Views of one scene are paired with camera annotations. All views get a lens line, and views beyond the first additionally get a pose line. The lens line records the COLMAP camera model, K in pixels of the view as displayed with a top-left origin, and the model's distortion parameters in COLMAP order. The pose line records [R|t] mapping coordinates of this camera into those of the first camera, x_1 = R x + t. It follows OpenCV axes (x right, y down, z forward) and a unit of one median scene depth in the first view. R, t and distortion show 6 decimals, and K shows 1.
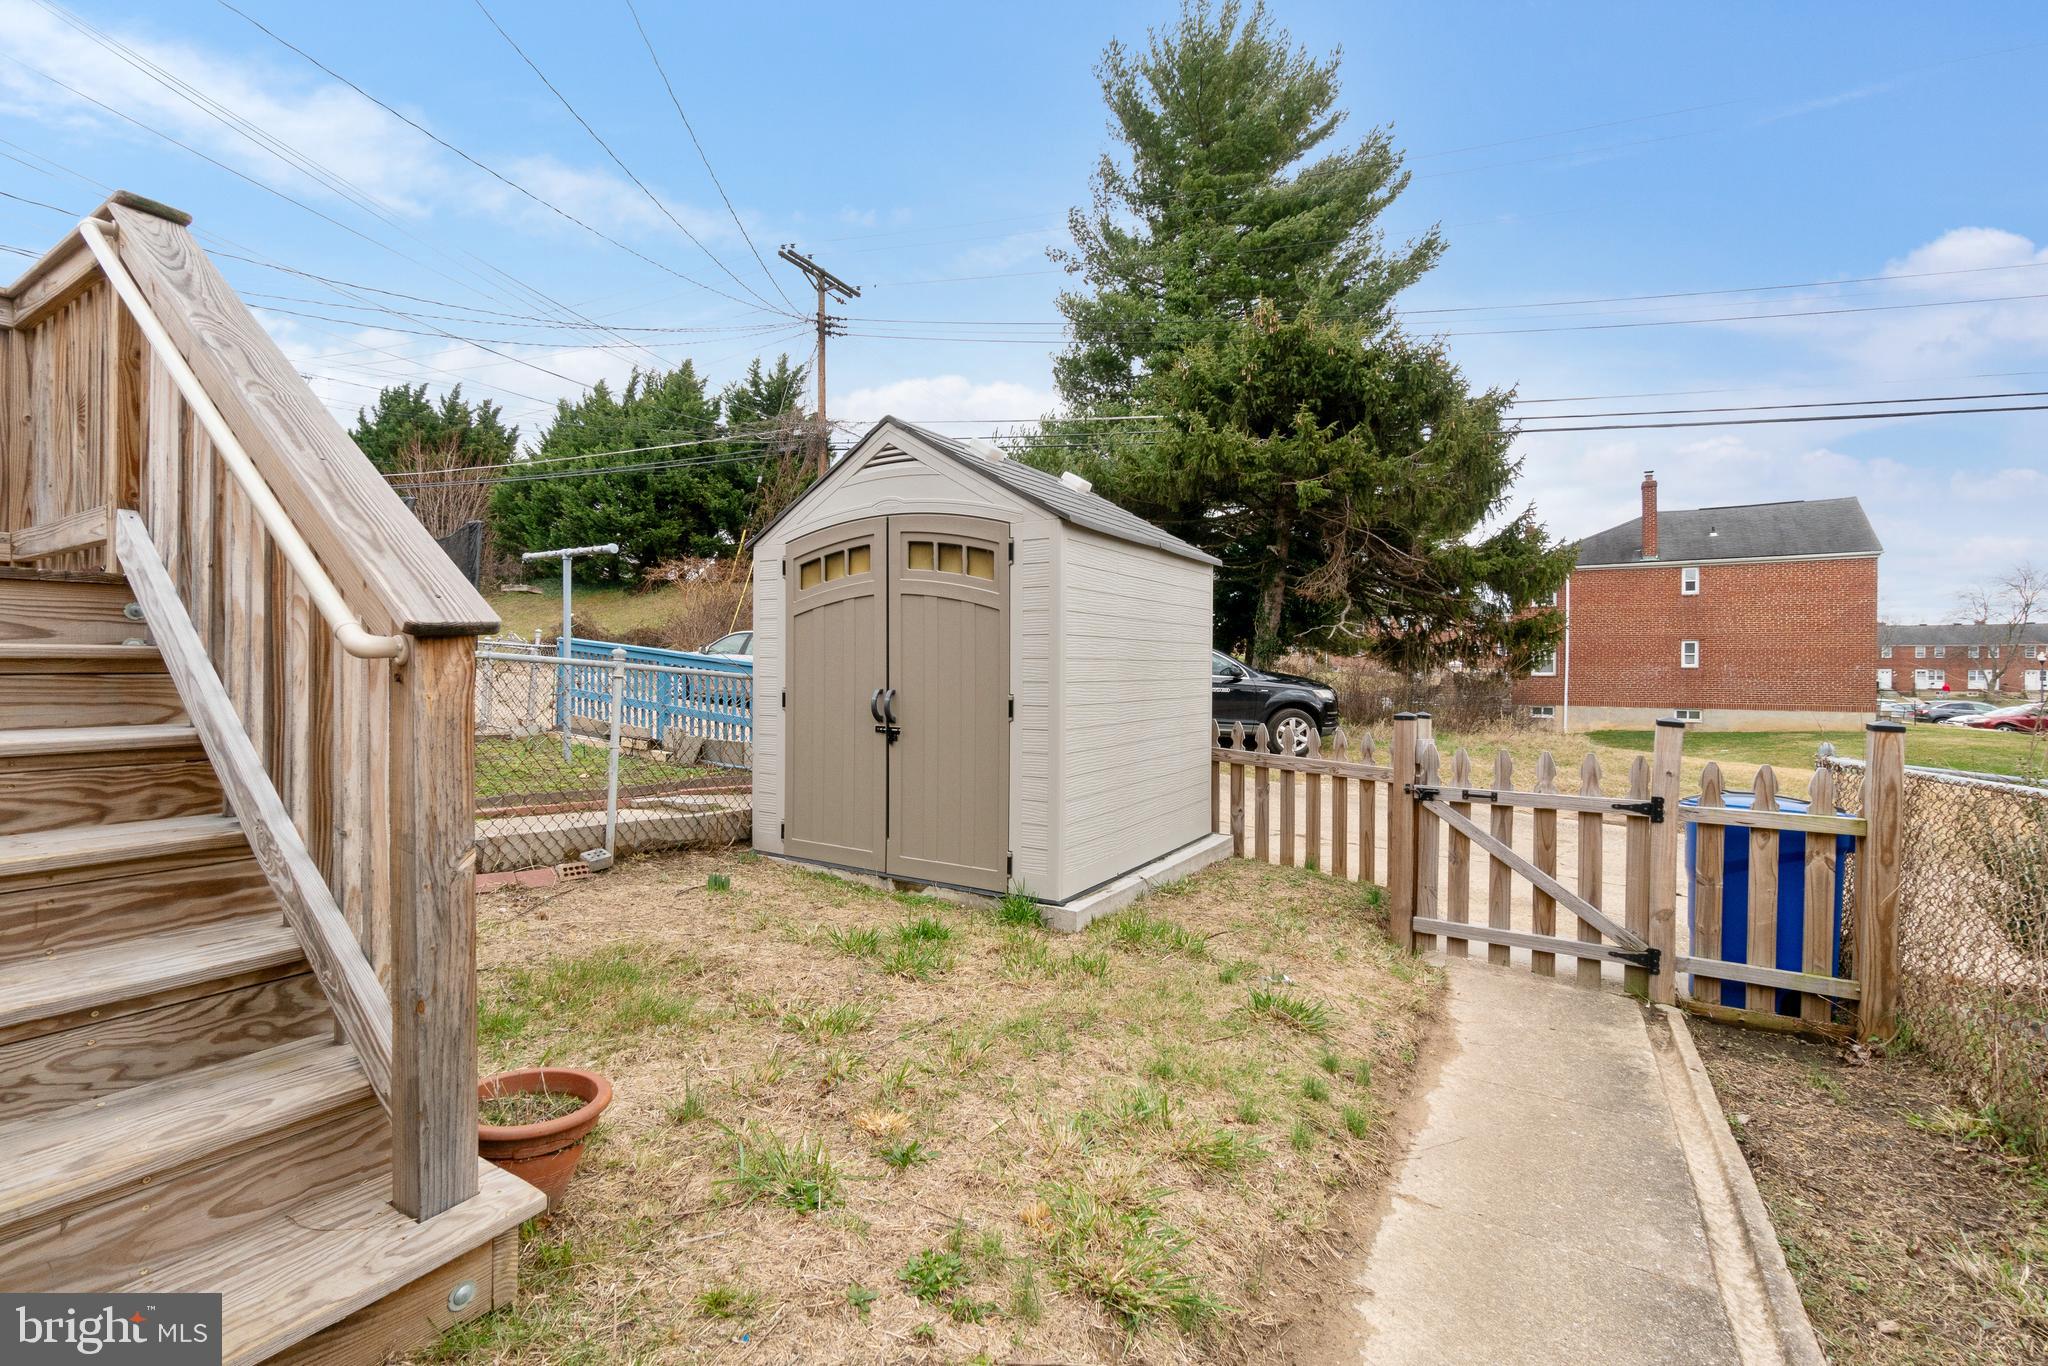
lens RADIAL K [[892.6, 0, 1019.8], [0, 892.6, 670.1], [0, 0, 1]] dist [-0.004858, -0.000508]
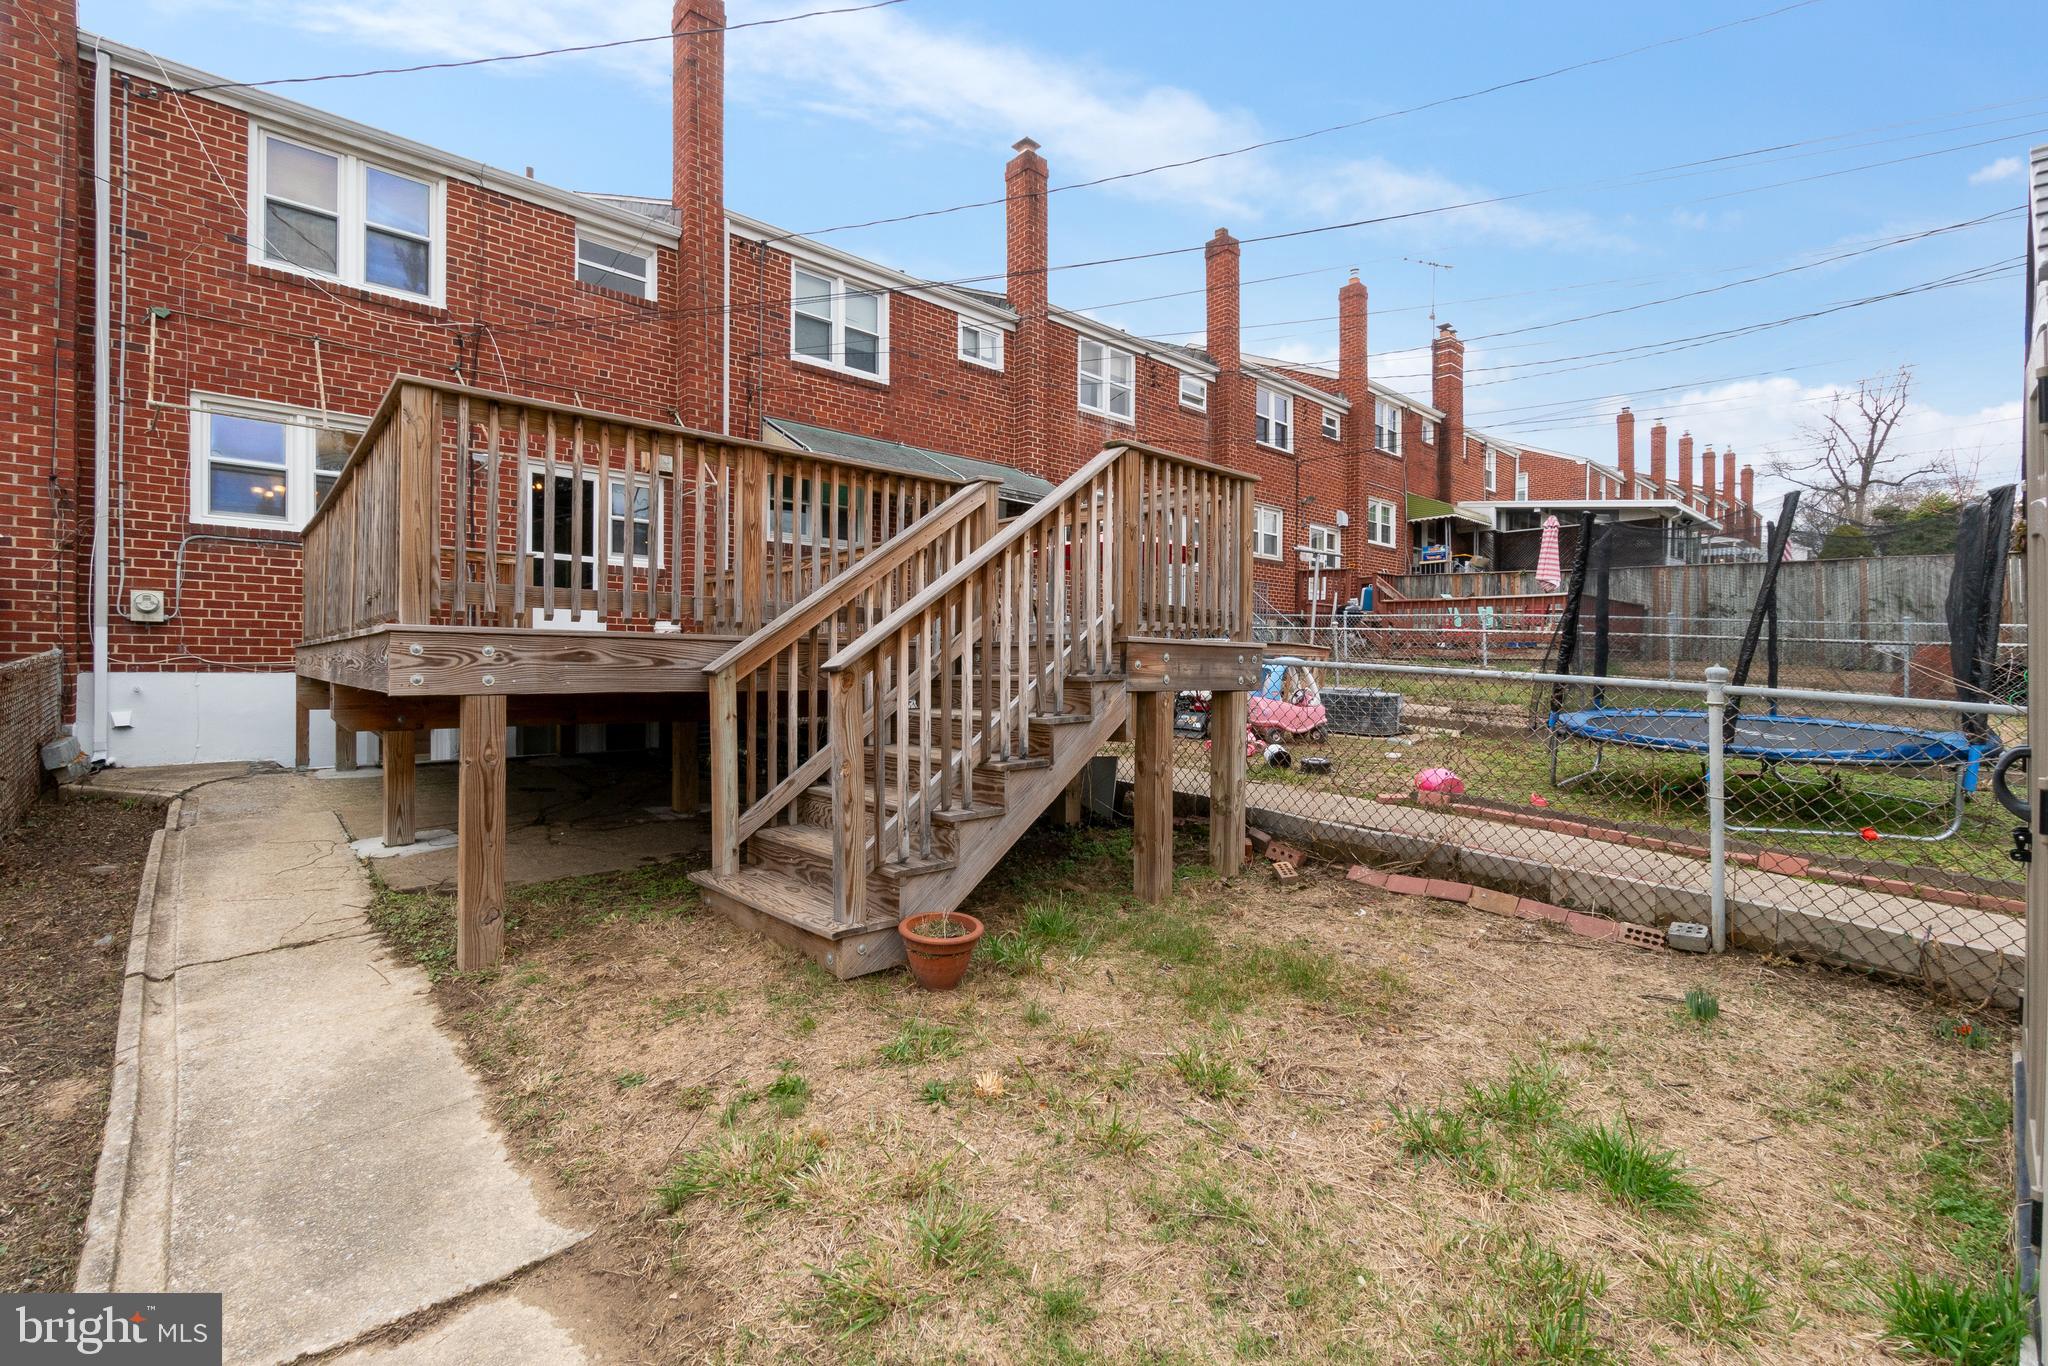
lens RADIAL K [[892.6, 0, 1009.6], [0, 892.6, 677.4], [0, 0, 1]] dist [-0.004858, -0.000508]
pose [[-0.270251, 0.003751, -0.962783, 0.720827], [-0.009723, 0.999931, 0.006625, -0.025910], [0.962741, 0.011151, -0.270196, 1.005560]]
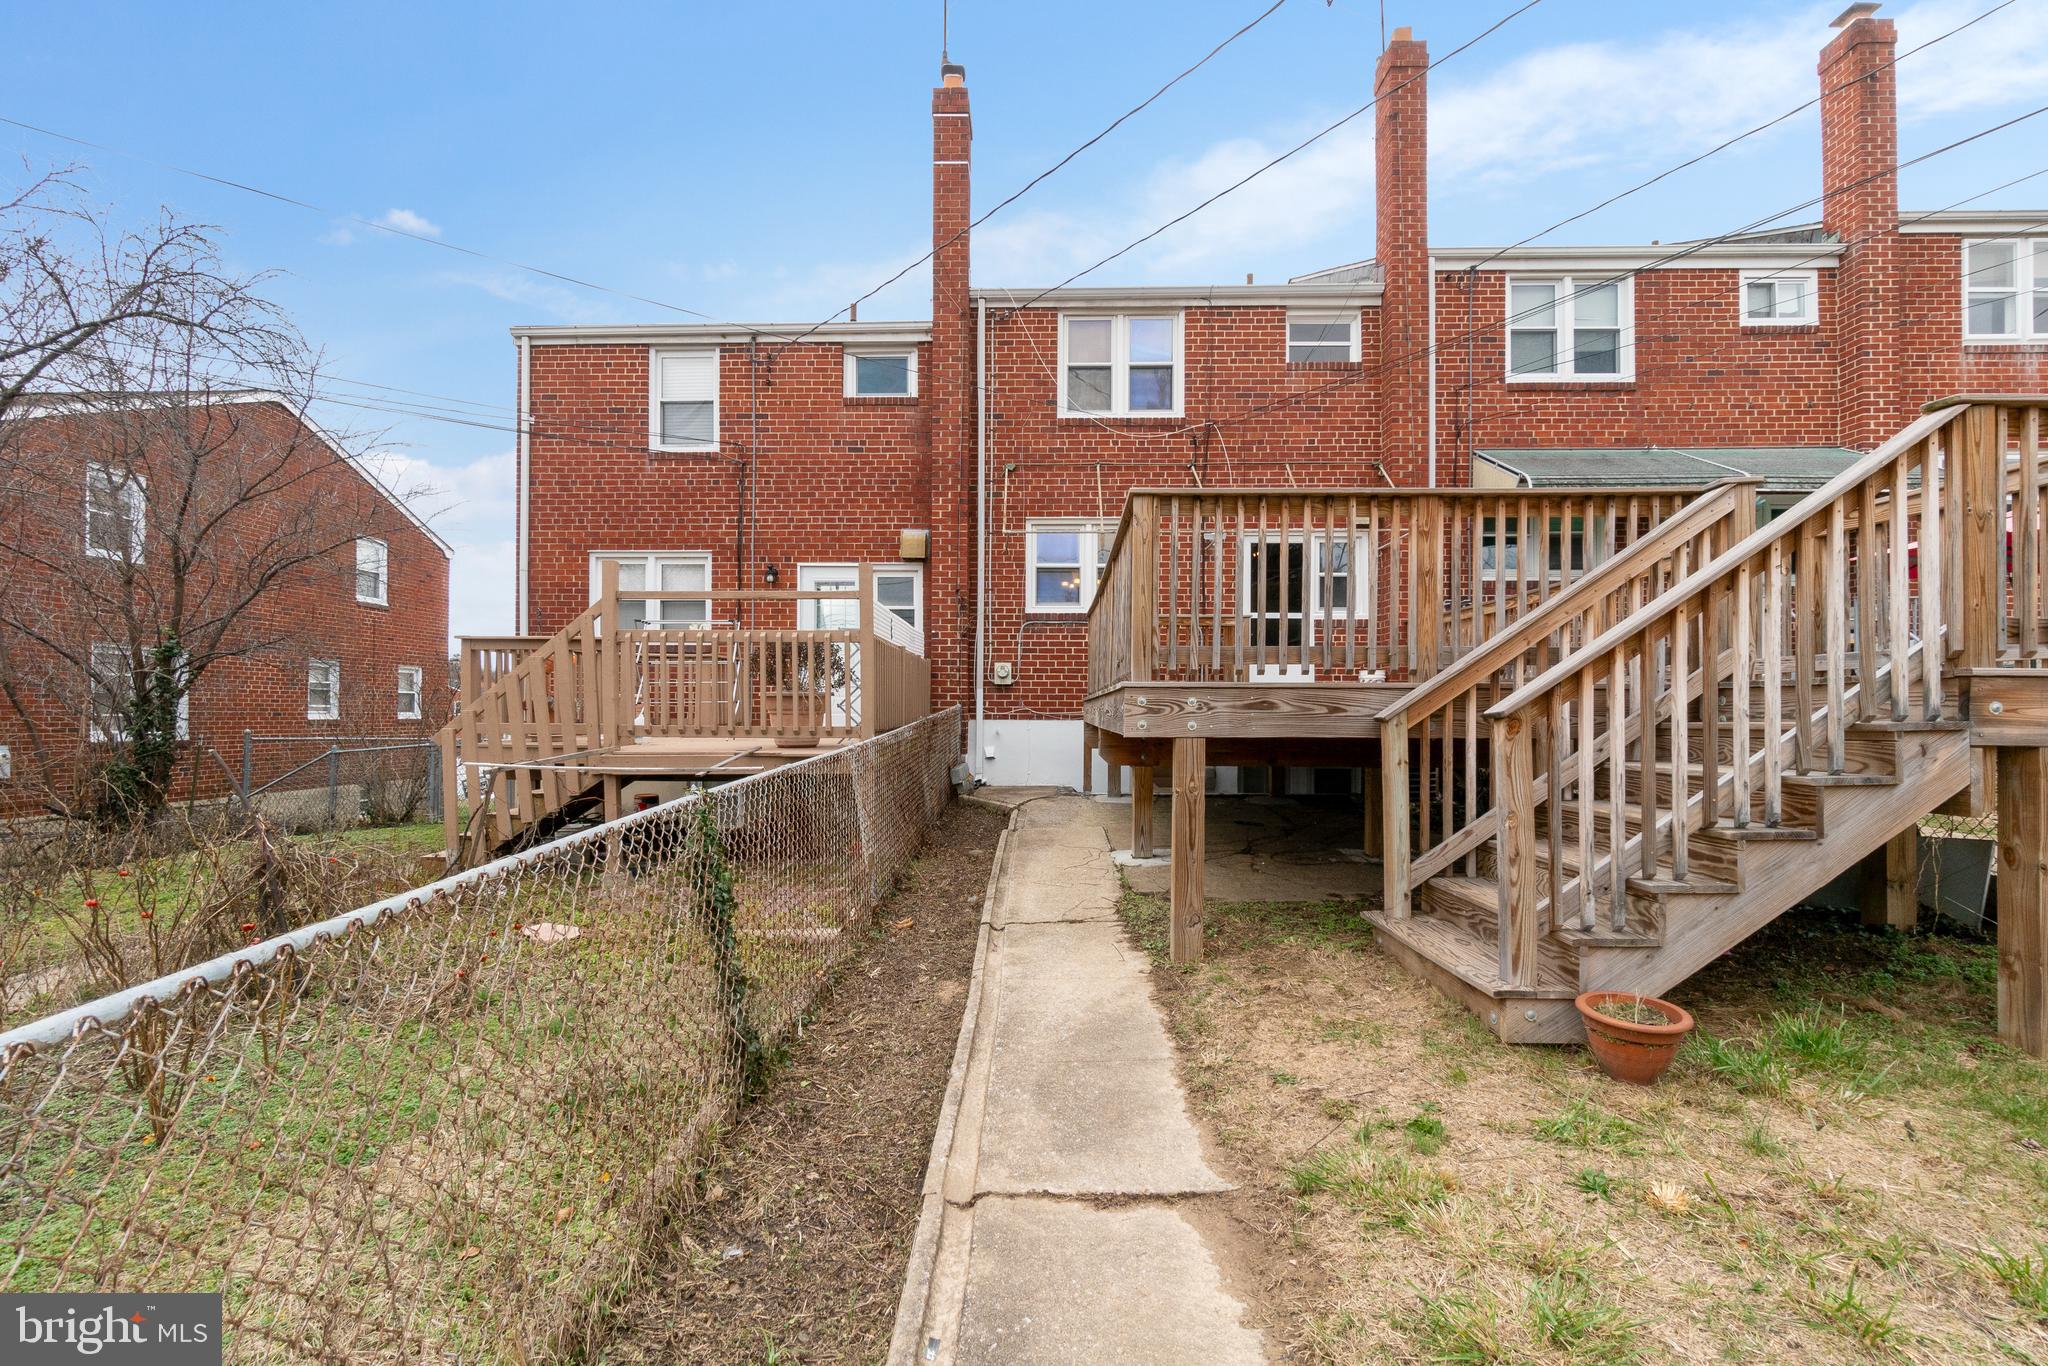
lens RADIAL K [[892.6, 0, 1020.7], [0, 892.6, 712.8], [0, 0, 1]] dist [-0.004858, -0.000508]
pose [[-0.859632, -0.007175, -0.510863, 0.742064], [-0.007377, 0.999971, -0.001631, -0.023447], [0.510860, 0.002367, -0.859661, 1.119268]]
